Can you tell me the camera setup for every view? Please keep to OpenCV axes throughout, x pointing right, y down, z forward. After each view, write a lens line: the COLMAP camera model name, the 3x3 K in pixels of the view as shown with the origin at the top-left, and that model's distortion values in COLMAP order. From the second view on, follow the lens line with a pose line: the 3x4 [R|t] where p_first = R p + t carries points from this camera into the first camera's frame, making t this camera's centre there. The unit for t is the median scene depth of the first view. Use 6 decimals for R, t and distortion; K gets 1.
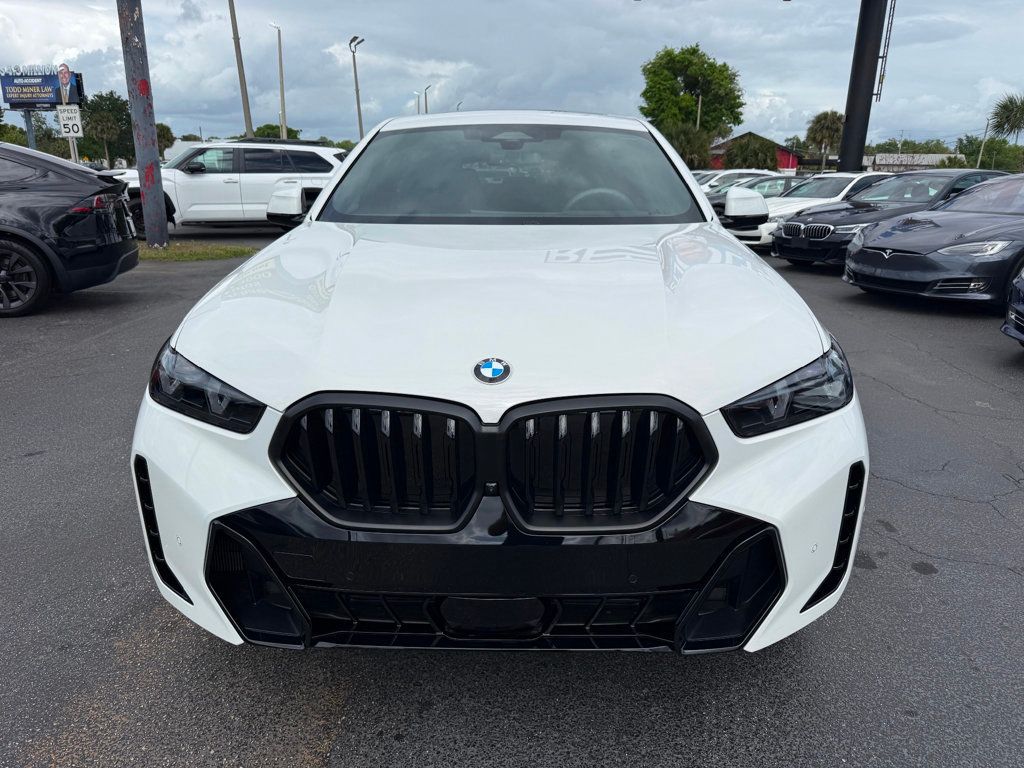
lens RADIAL K [[740.4, 0, 515.5], [0, 740.4, 383.5], [0, 0, 1]] dist [0.000357, -0.005803]
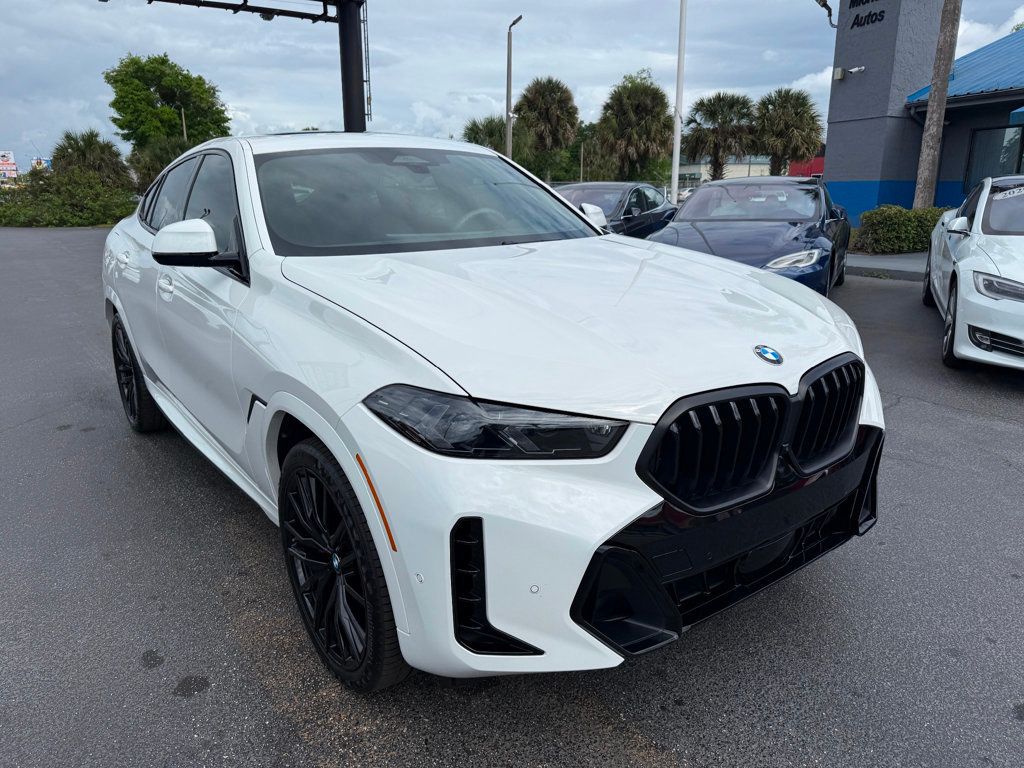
lens RADIAL K [[740.4, 0, 515.5], [0, 740.4, 383.5], [0, 0, 1]] dist [0.000357, -0.005803]
pose [[0.780468, -0.180209, 0.598661, -0.046888], [0.190613, 0.980555, 0.046668, -0.004601], [-0.595430, 0.077690, 0.799642, 0.010990]]
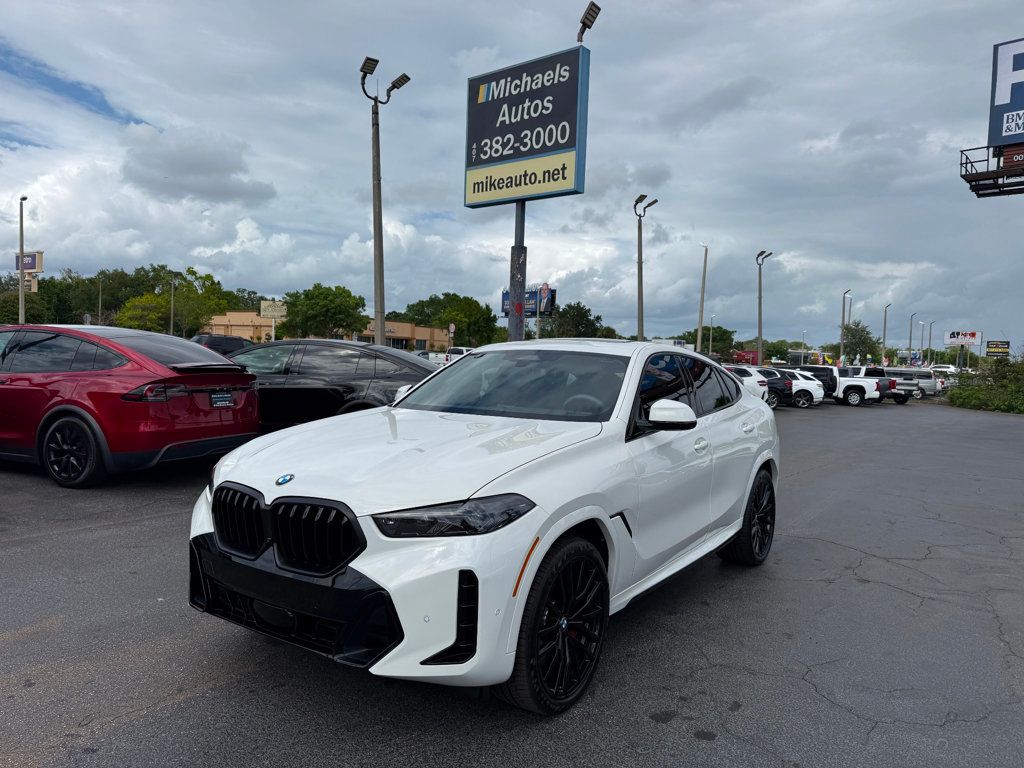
lens RADIAL K [[733.7, 0, 510.3], [0, 733.7, 373.0], [0, 0, 1]] dist [0.006455, -0.005032]
pose [[0.832575, 0.029018, -0.553151, 0.065812], [-0.176252, 0.960602, -0.214893, 0.000951], [0.525123, 0.276409, 0.804888, -0.014776]]
